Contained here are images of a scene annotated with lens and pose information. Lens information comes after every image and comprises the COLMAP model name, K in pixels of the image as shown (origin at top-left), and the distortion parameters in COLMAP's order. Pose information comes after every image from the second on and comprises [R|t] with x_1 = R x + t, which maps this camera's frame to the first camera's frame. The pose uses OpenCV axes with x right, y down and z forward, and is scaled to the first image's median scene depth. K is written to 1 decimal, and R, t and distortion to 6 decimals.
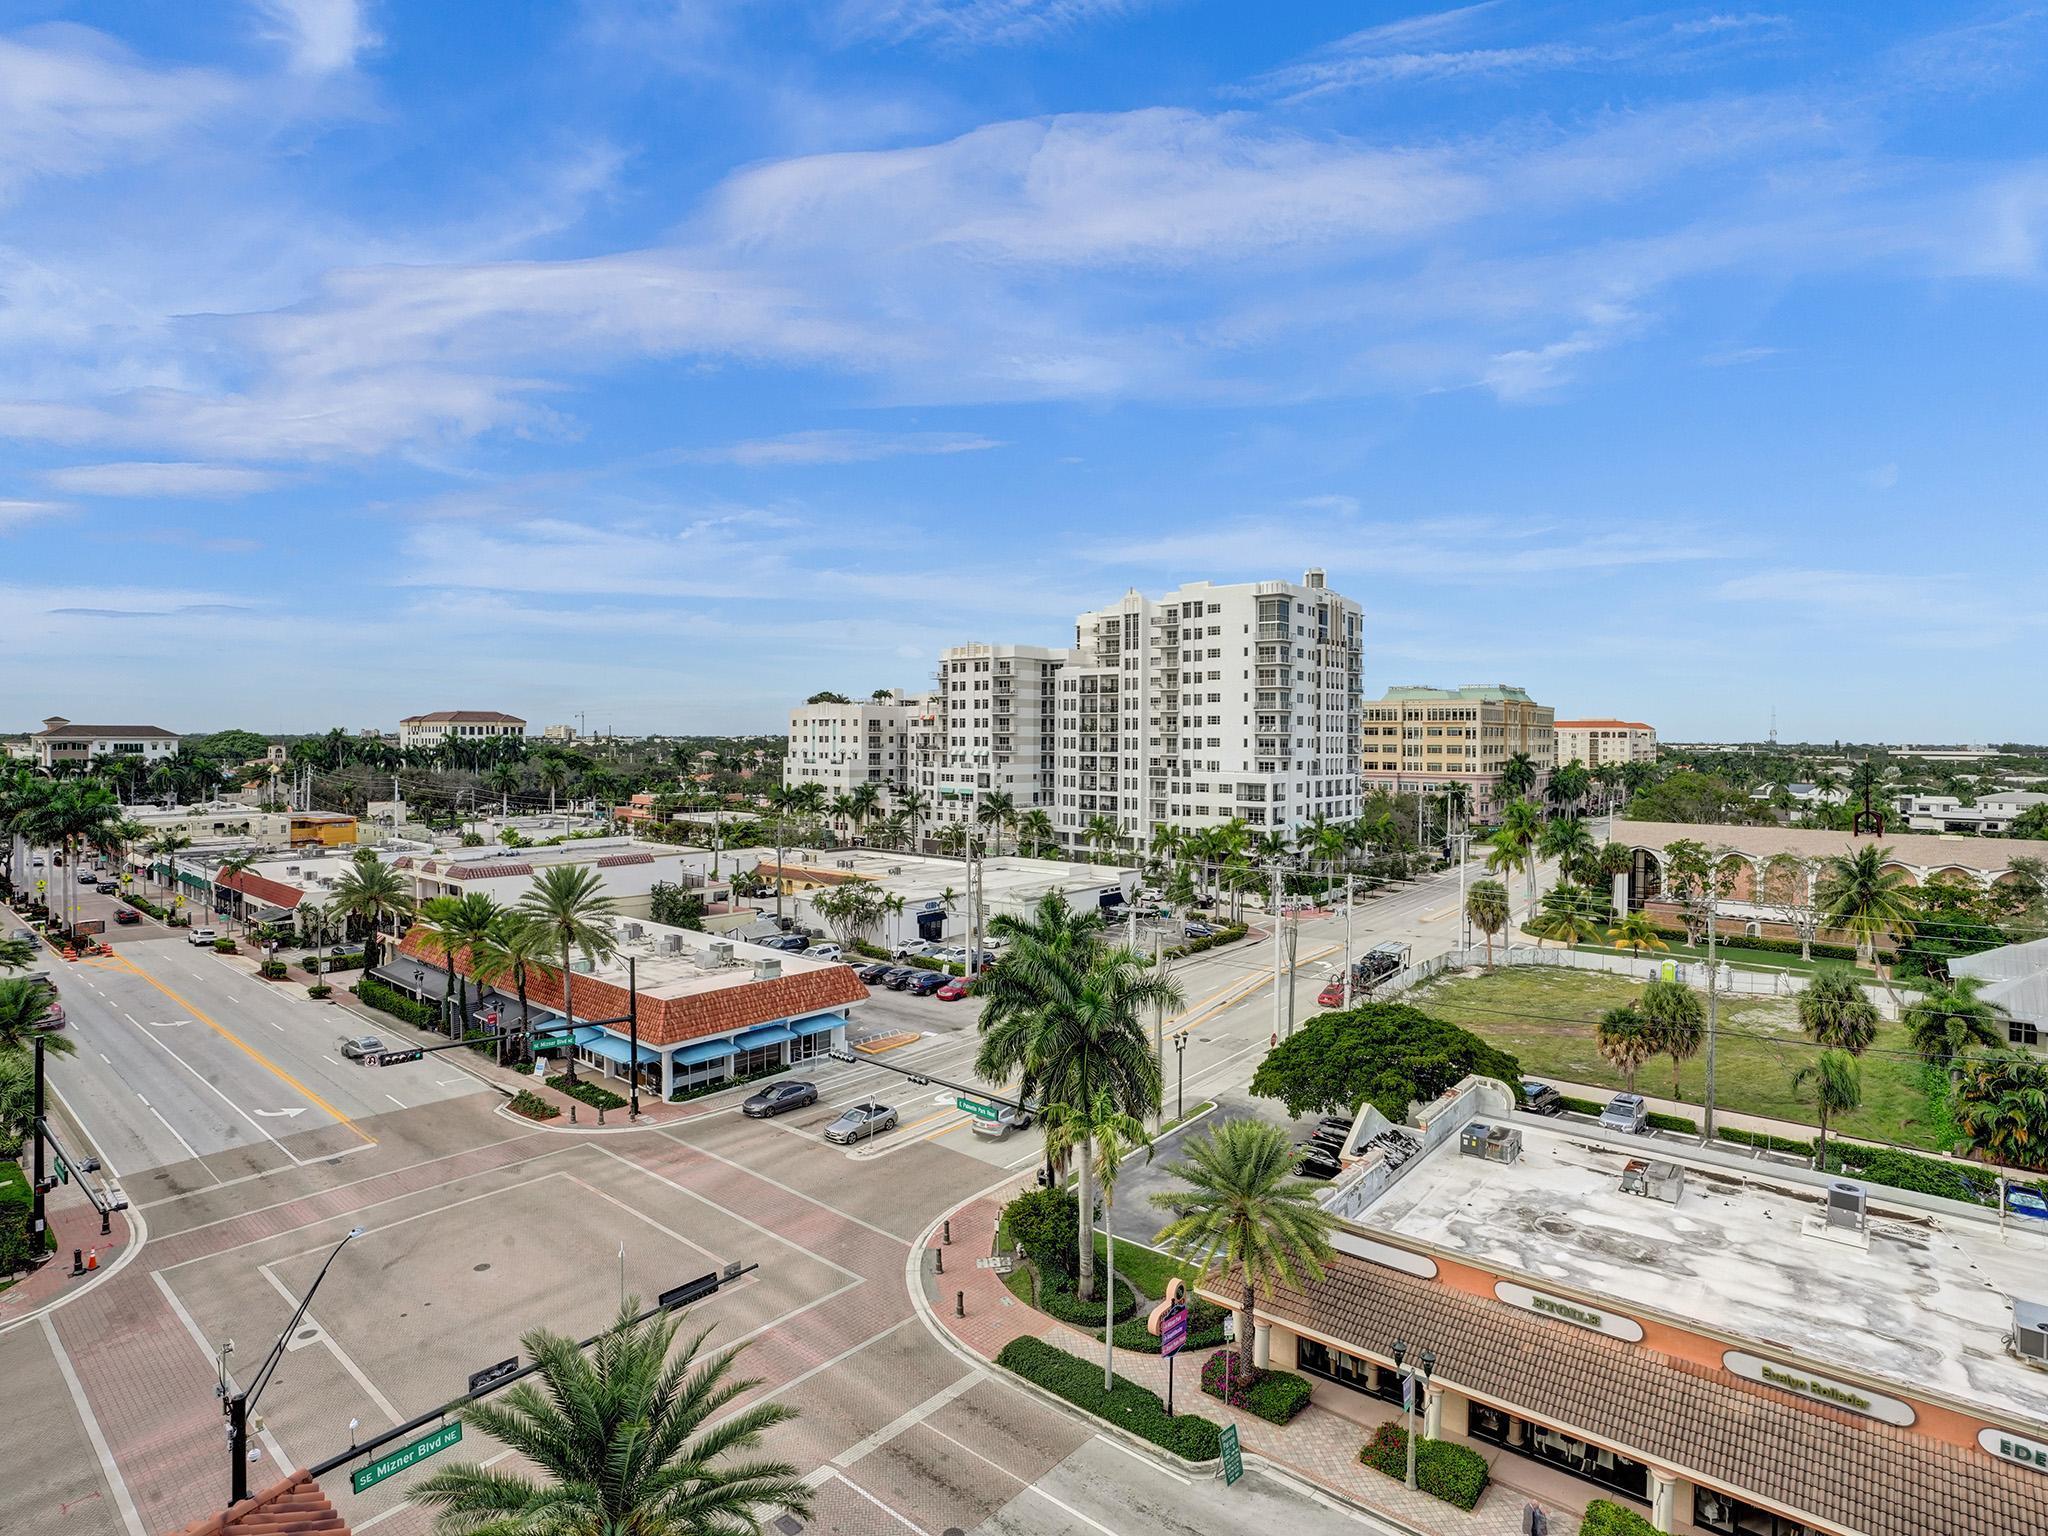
lens RADIAL K [[1074.3, 0, 1013.1], [0, 1074.3, 764.8], [0, 0, 1]] dist [-0.063842, 0.025034]
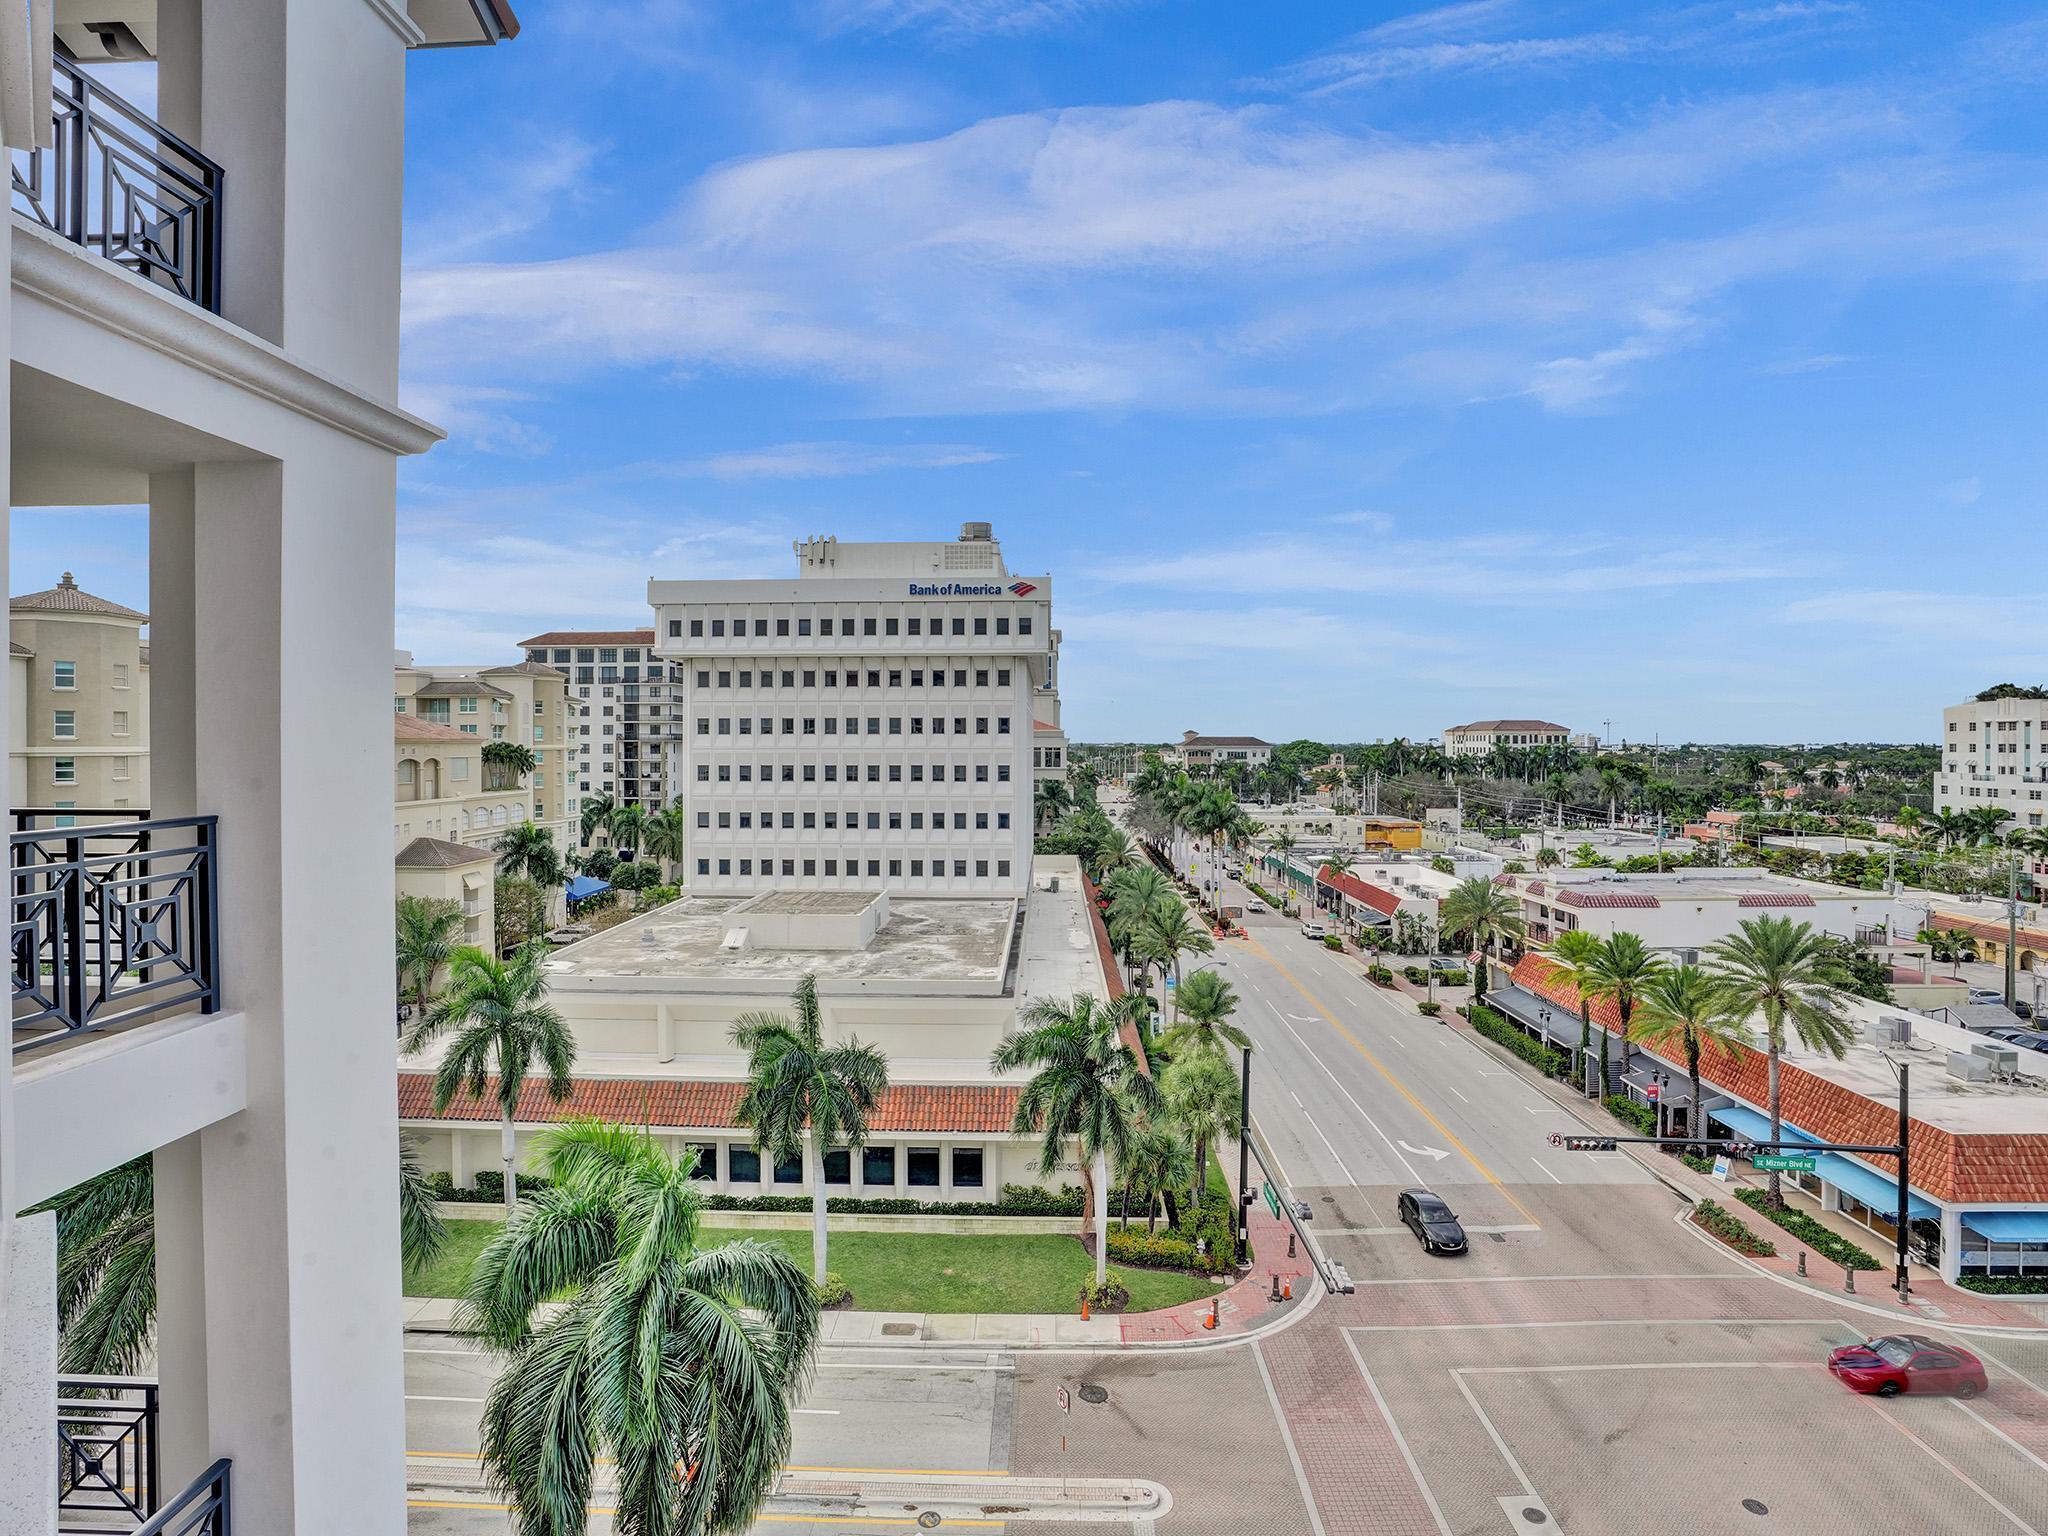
lens RADIAL K [[1033.3, 0, 1025.5], [0, 1033.3, 742.5], [0, 0, 1]] dist [-0.070811, 0.025011]
pose [[0.631357, -0.005050, -0.775476, -0.085382], [-0.017541, 0.999630, -0.020790, -0.002192], [0.775294, 0.026729, 0.631035, 0.054864]]
